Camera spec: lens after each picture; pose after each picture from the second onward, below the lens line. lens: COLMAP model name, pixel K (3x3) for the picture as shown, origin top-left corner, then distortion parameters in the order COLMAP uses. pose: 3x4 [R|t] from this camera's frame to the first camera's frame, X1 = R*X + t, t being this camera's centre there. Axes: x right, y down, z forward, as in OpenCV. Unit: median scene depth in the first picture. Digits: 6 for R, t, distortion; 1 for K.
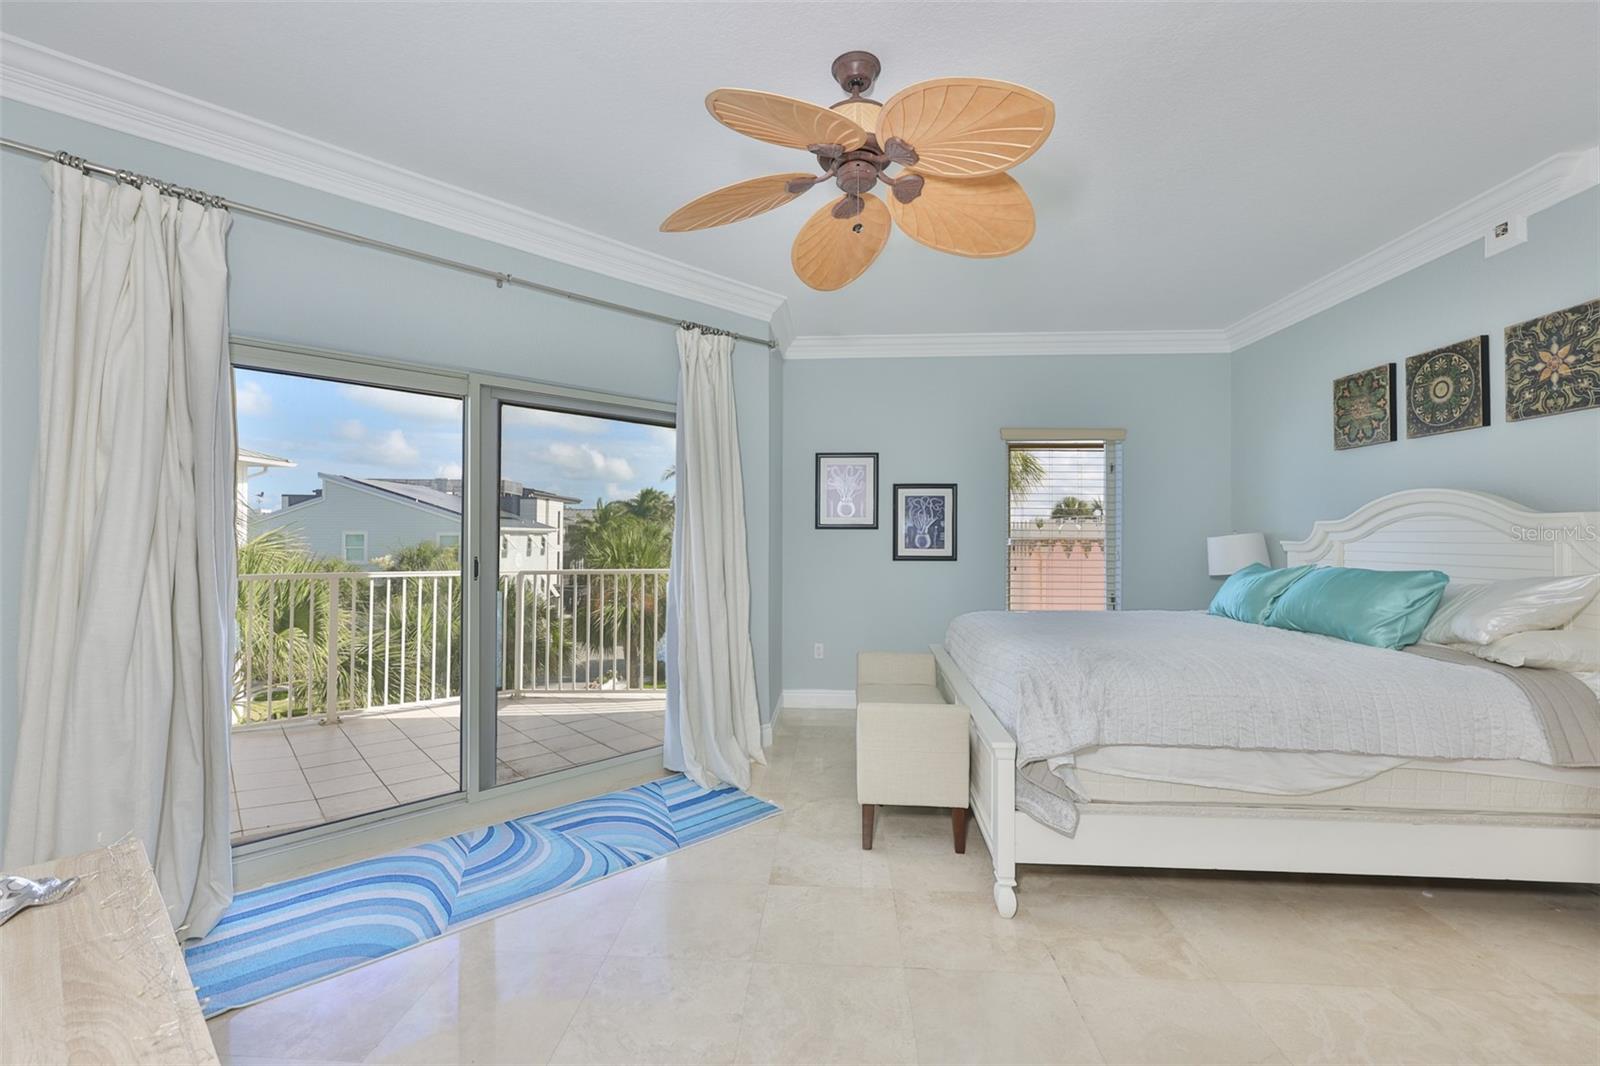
lens RADIAL K [[674.8, 0, 792.1], [0, 674.8, 533.3], [0, 0, 1]] dist [0.000486, -0.000017]
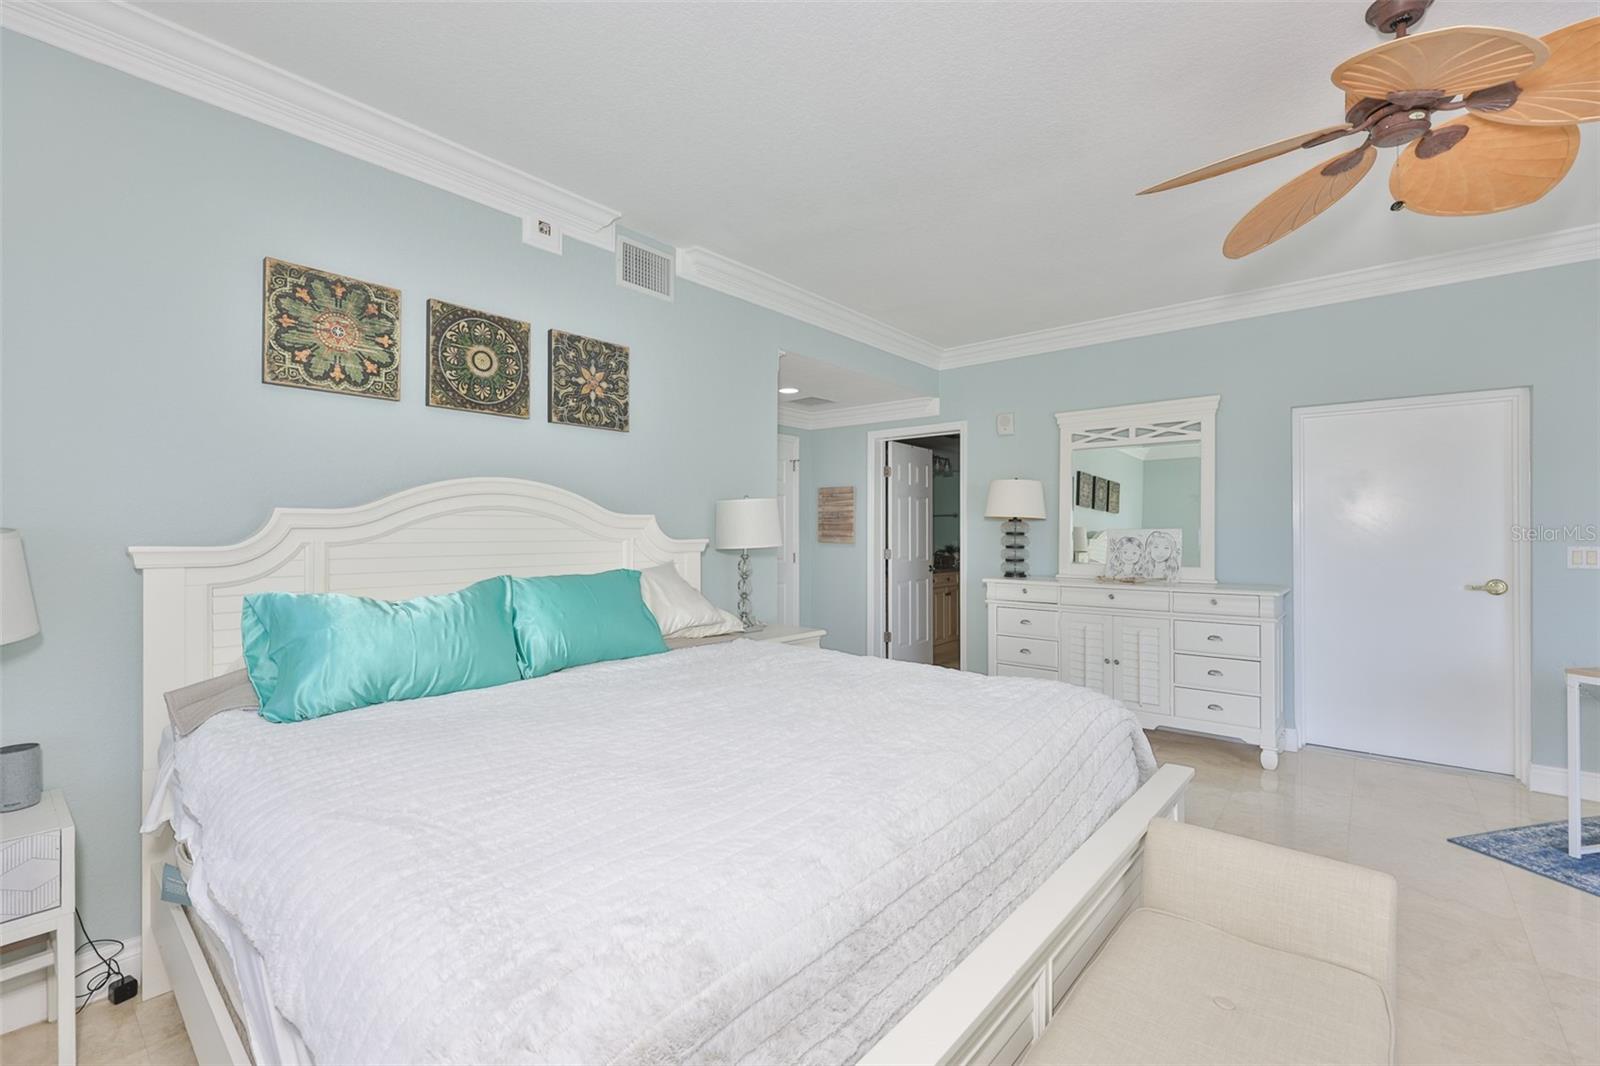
lens RADIAL K [[674.8, 0, 792.1], [0, 674.8, 533.3], [0, 0, 1]] dist [0.000486, -0.000017]
pose [[-0.795722, -0.002104, 0.605659, 0.122970], [-0.002690, 0.999996, -0.000061, 0.002113], [-0.605657, -0.001678, -0.795724, 1.280481]]
